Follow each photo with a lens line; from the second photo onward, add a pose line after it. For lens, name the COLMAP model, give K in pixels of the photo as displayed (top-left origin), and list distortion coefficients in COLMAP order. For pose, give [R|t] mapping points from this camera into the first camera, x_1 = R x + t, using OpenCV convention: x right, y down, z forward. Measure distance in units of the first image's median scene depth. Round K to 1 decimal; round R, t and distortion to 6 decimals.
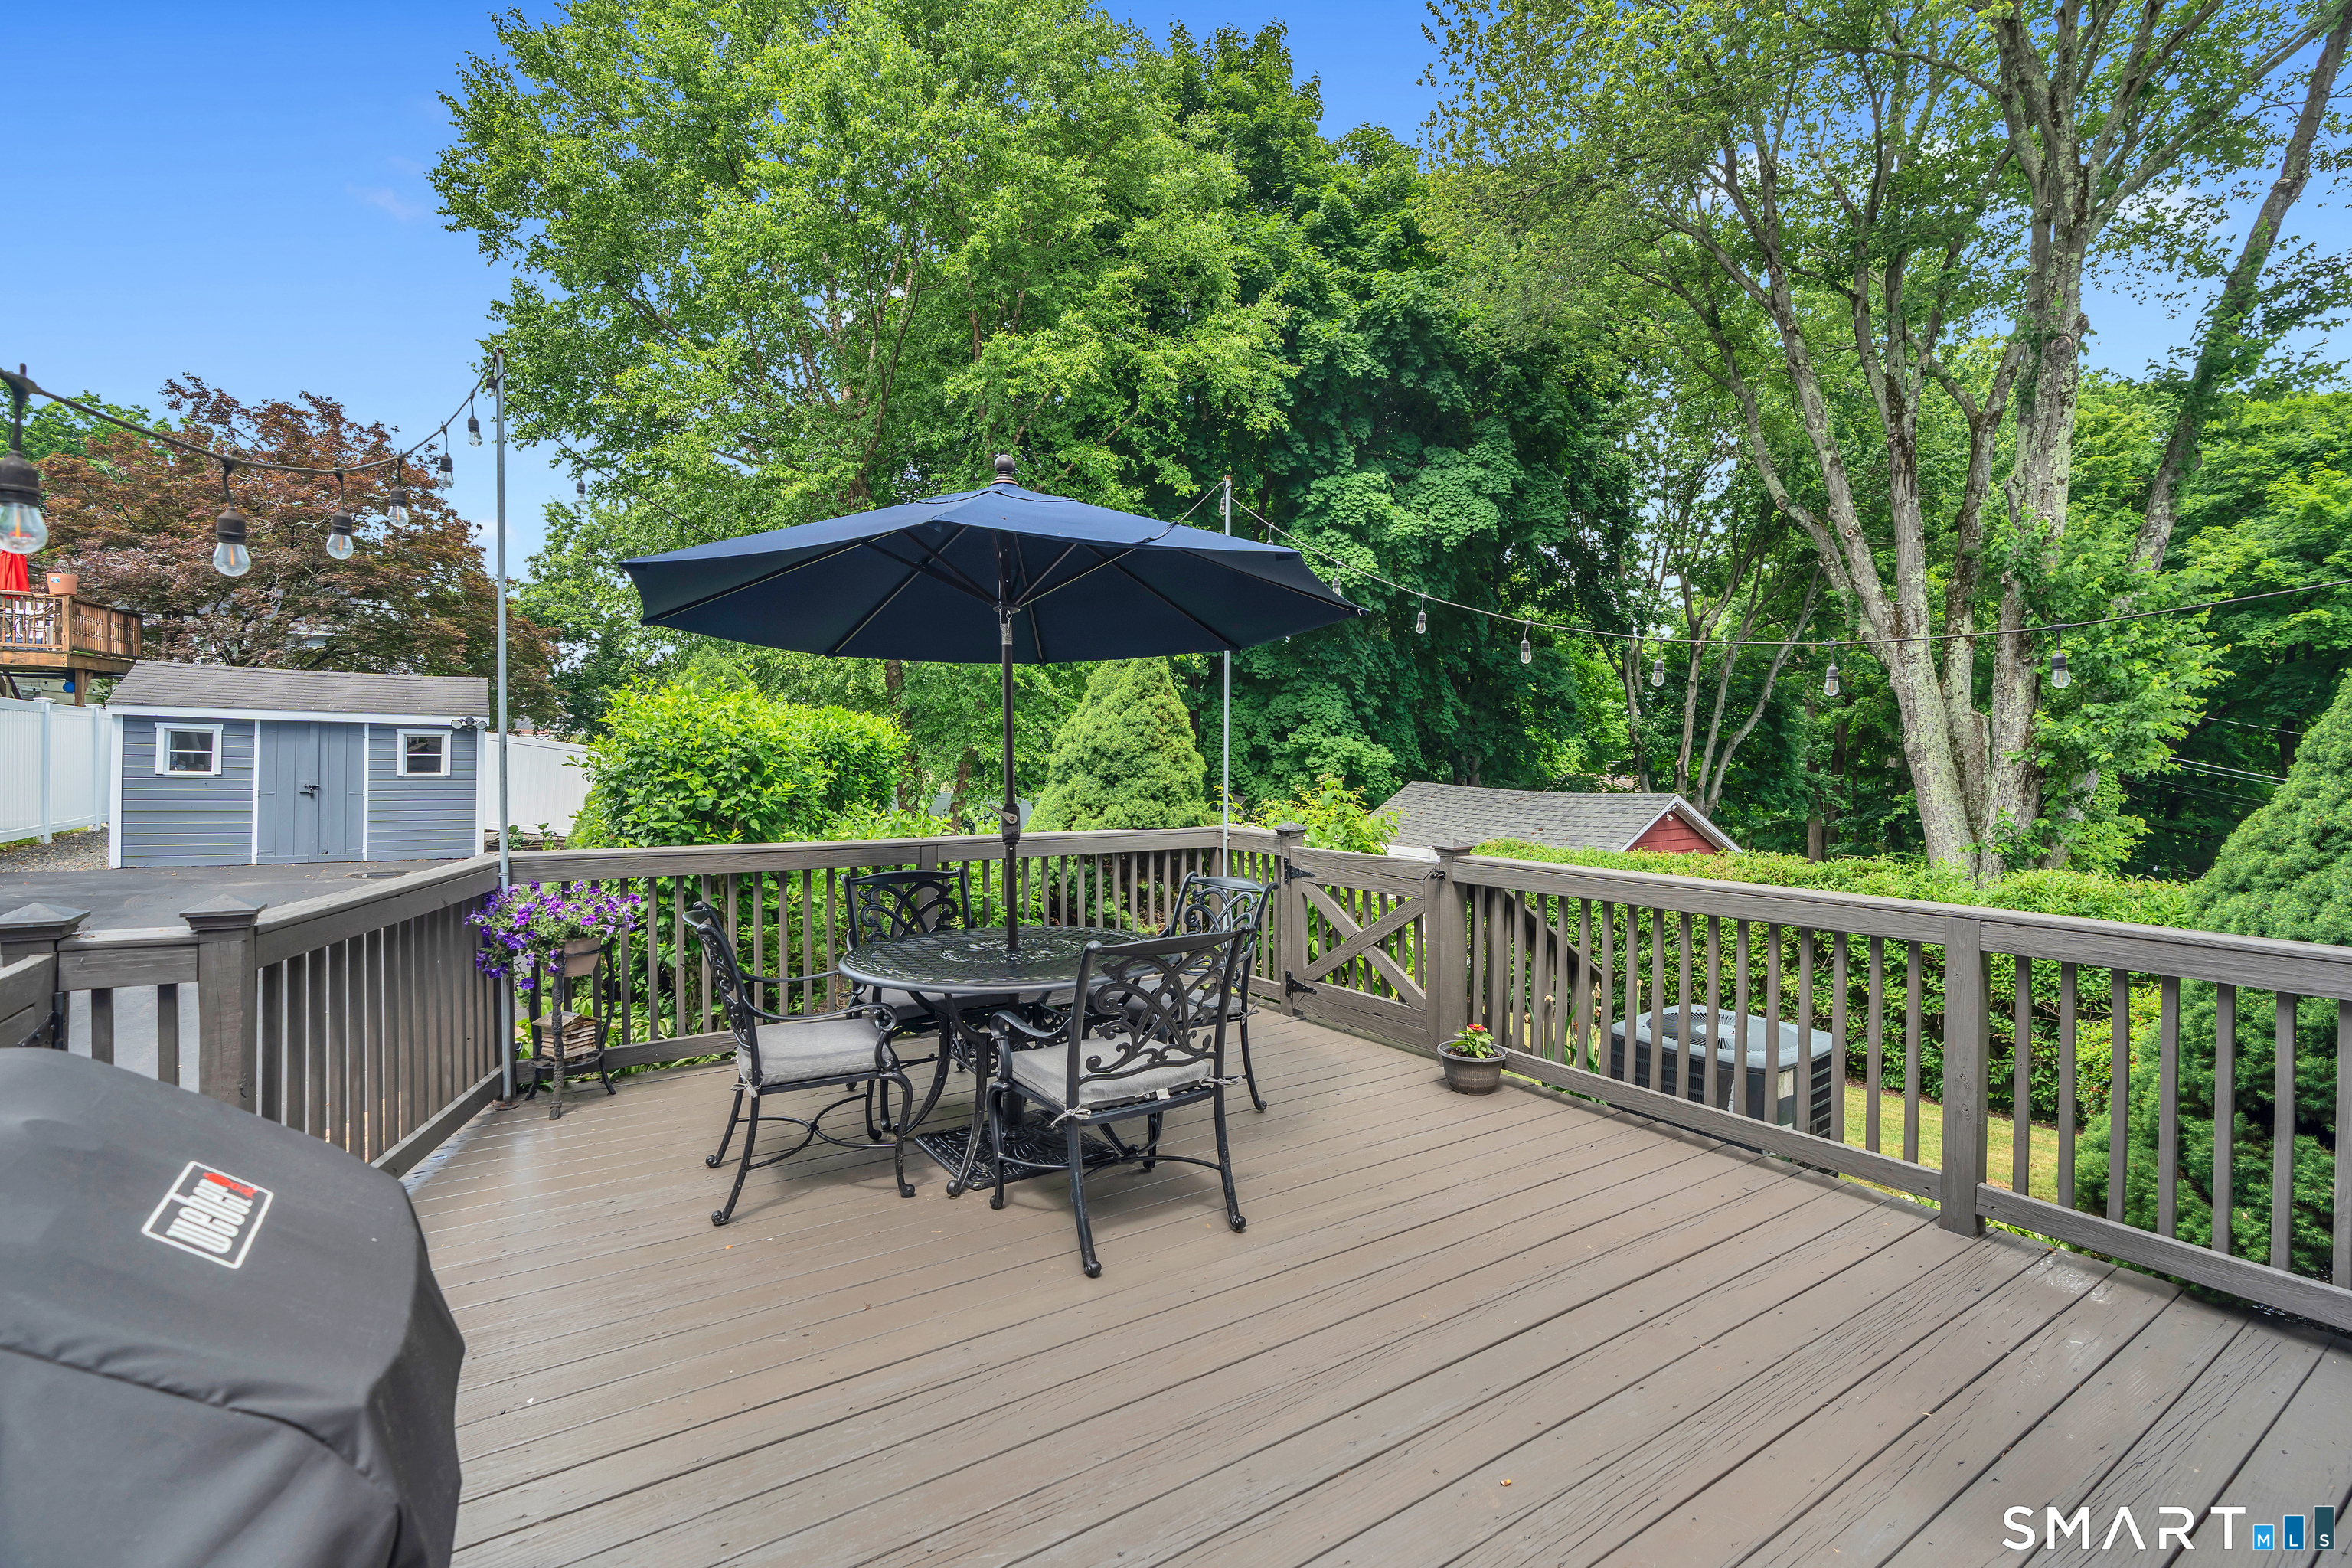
lens RADIAL K [[1075.9, 0, 1180.9], [0, 1075.9, 746.8], [0, 0, 1]] dist [0.003786, 0.000881]
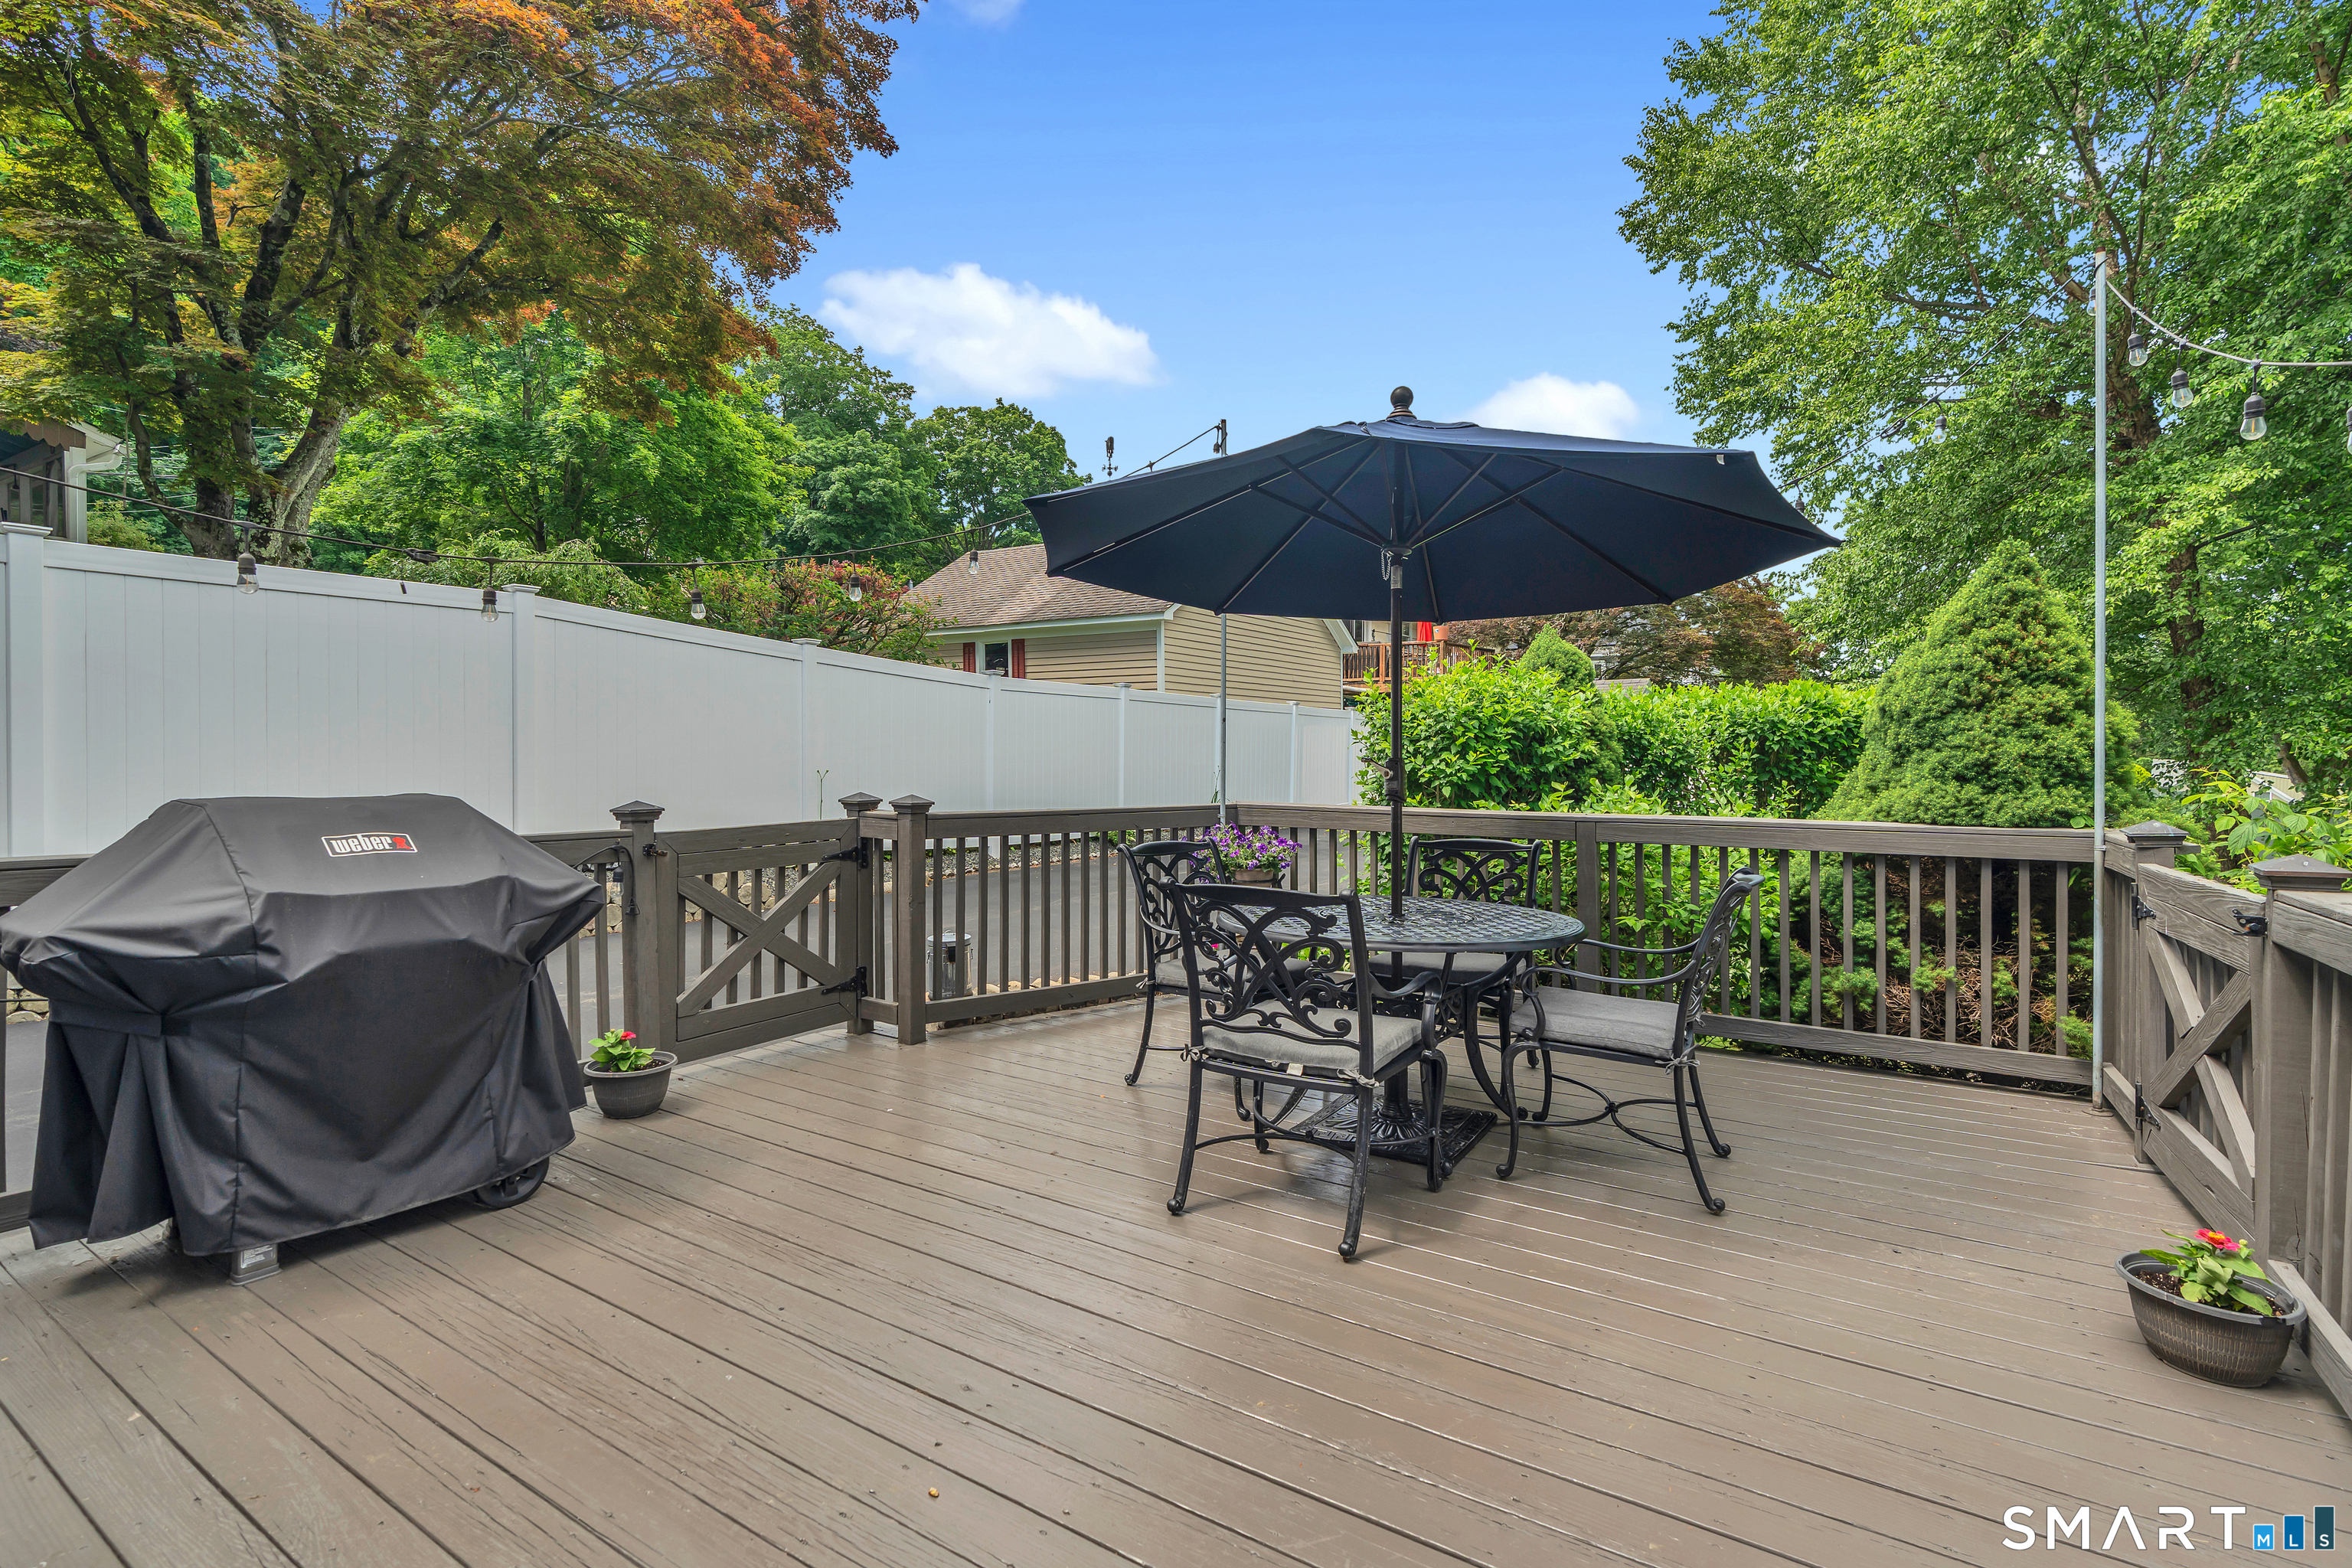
lens RADIAL K [[1085.9, 0, 1176.0], [0, 1085.9, 784.0], [0, 0, 1]] dist [-0.000795, 0.000237]
pose [[0.403782, 0.020489, -0.914626, 0.397668], [0.002205, 0.999724, 0.023369, 0.034087], [0.914852, -0.011453, 0.403626, 0.286674]]
